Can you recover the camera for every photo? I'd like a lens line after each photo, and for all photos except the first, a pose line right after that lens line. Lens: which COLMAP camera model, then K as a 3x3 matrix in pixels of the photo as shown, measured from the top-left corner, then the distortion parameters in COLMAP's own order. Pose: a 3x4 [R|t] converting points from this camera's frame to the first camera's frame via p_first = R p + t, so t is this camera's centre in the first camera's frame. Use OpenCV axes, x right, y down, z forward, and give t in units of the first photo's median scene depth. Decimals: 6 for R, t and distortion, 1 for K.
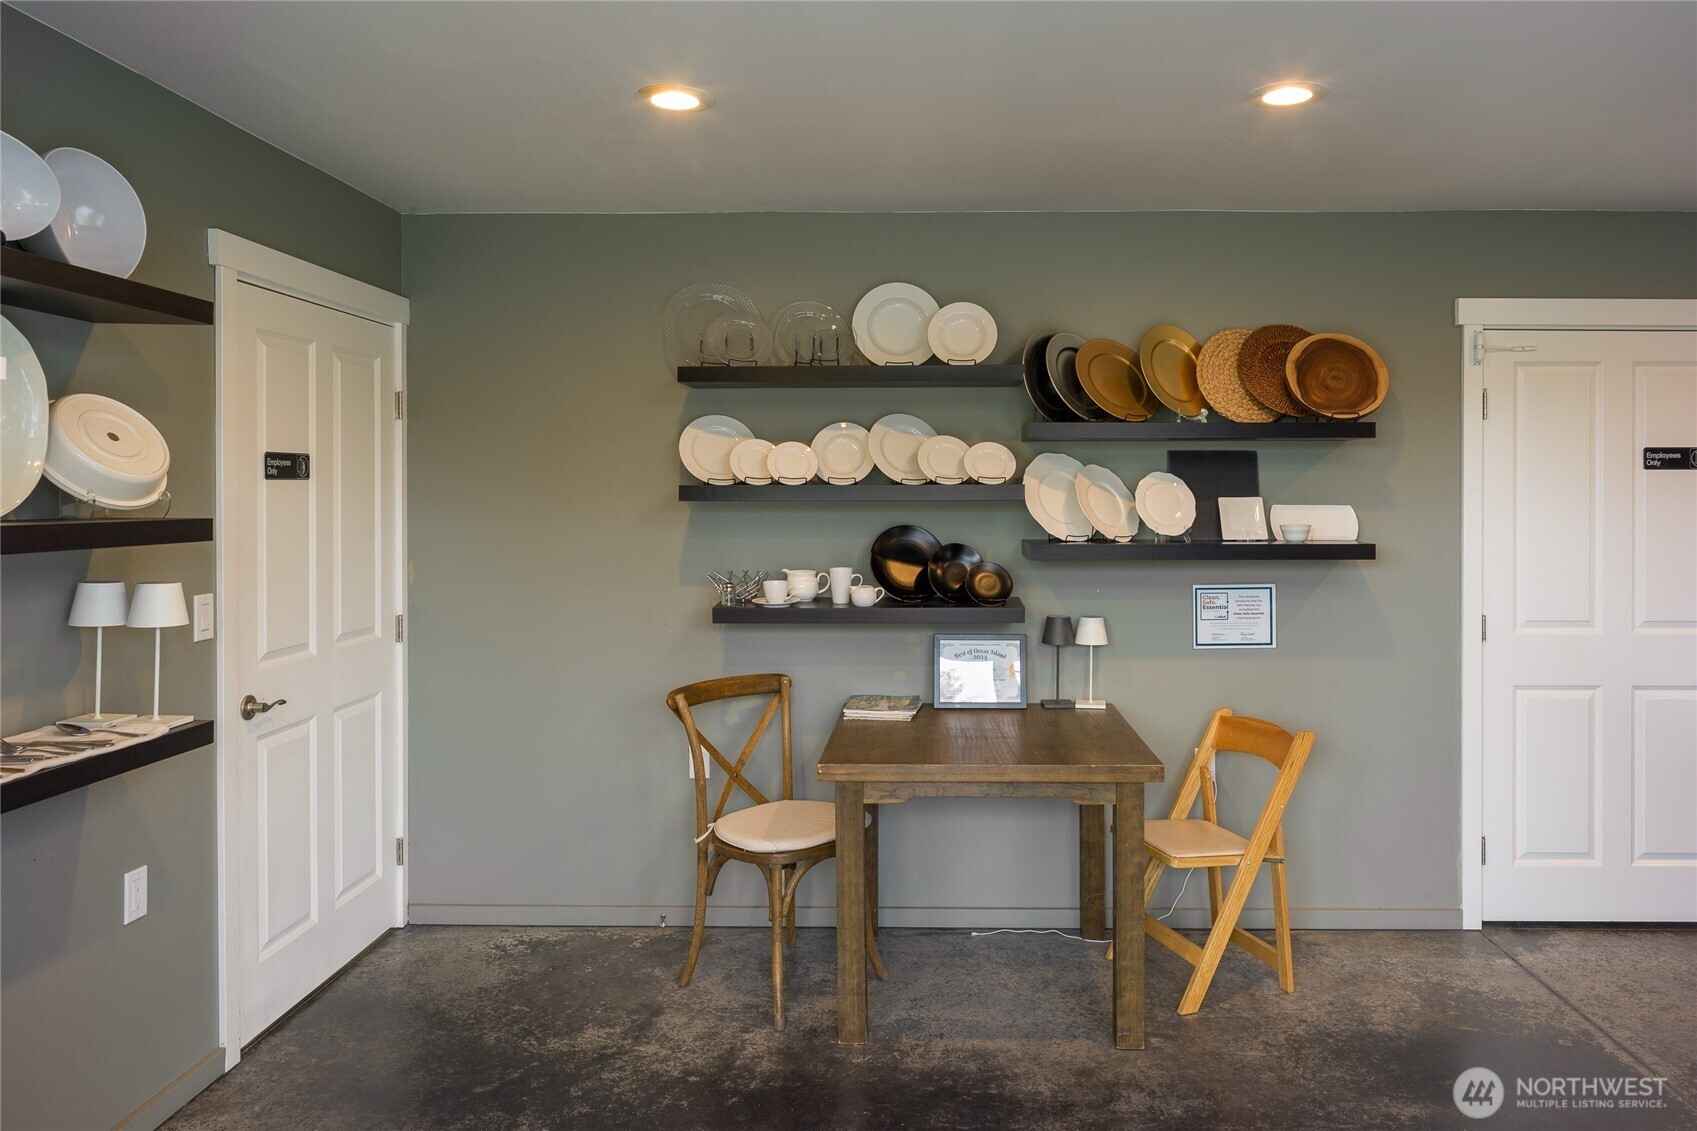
lens RADIAL K [[1163.3, 0, 898.1], [0, 1163.3, 496.1], [0, 0, 1]] dist [-0.002495, -0.001872]
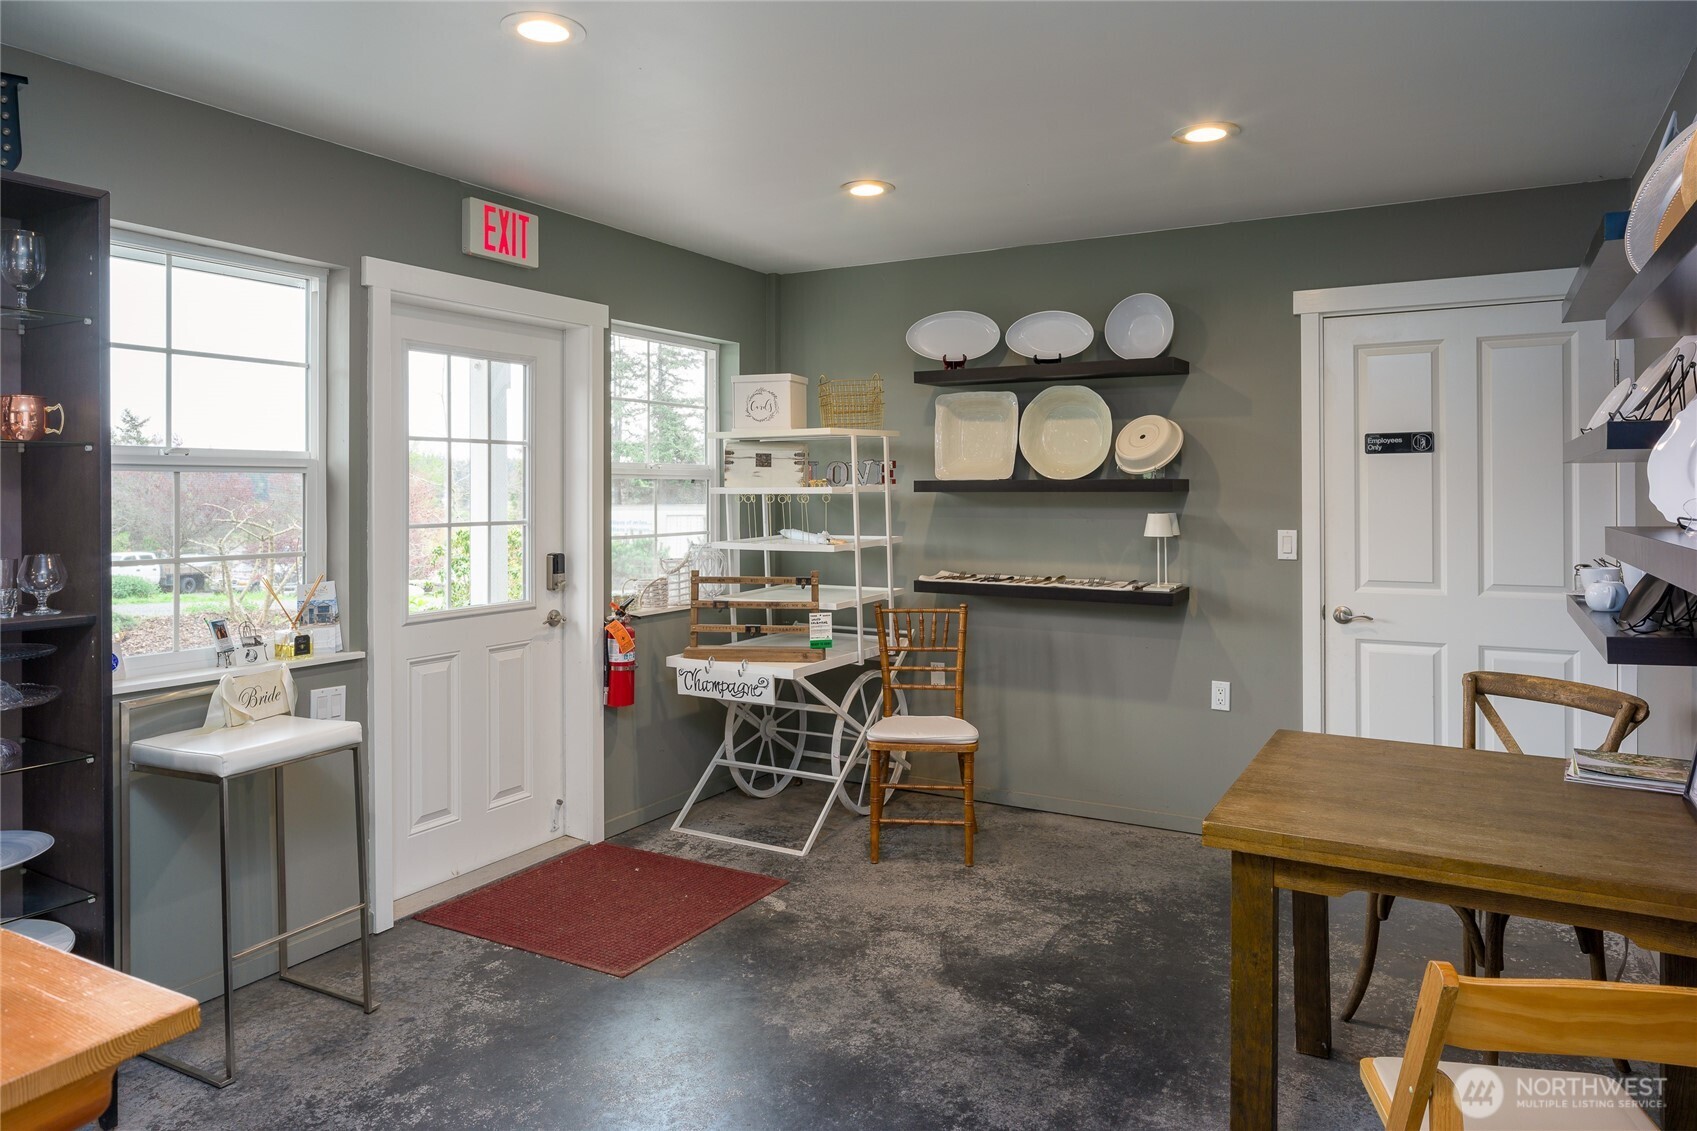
lens RADIAL K [[1117.9, 0, 854.5], [0, 1117.9, 484.8], [0, 0, 1]] dist [-0.005109, 0.000912]
pose [[-0.463882, -0.002332, -0.885894, 0.908475], [-0.001113, 0.999997, -0.002050, 0.025744], [0.885896, 0.000035, -0.463883, 1.081661]]
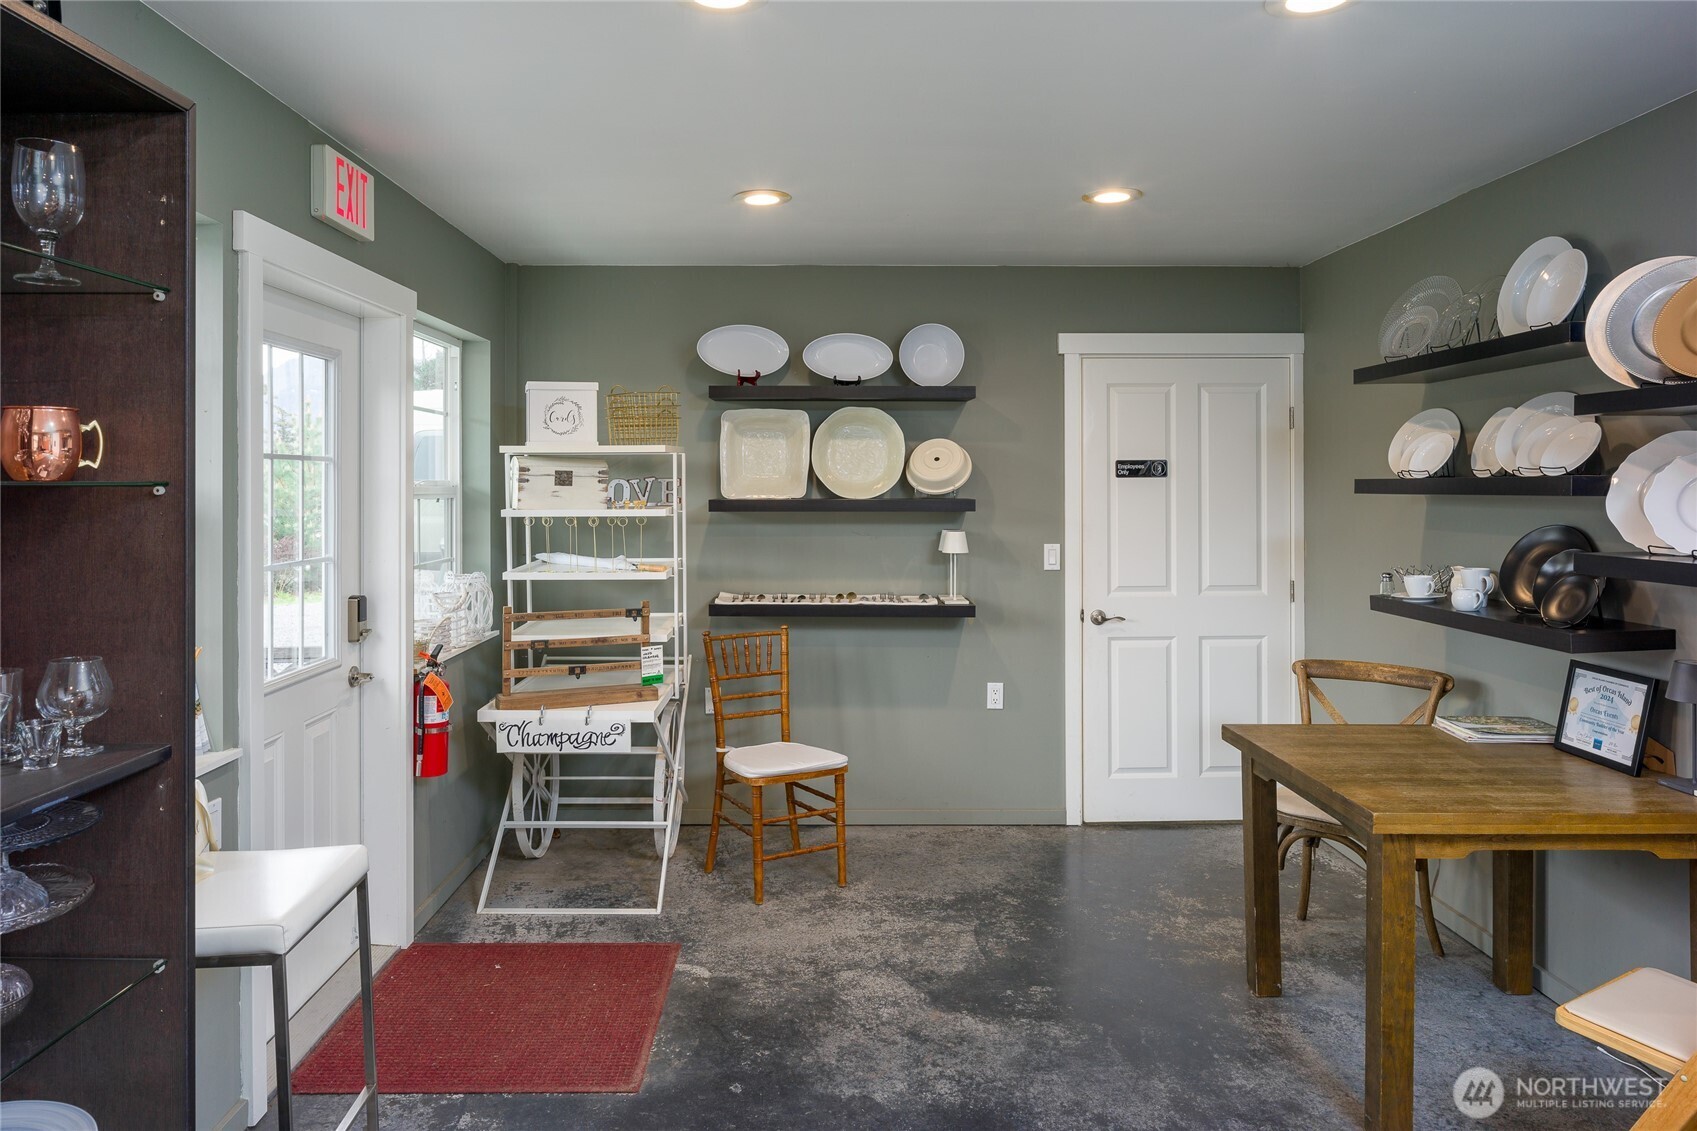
lens RADIAL K [[1117.9, 0, 854.5], [0, 1117.9, 484.8], [0, 0, 1]] dist [-0.005109, 0.000912]
pose [[0.045585, -0.000296, -0.998960, 0.983198], [-0.003562, 0.999994, -0.000459, -0.002453], [0.998954, 0.003579, 0.045584, 0.572226]]
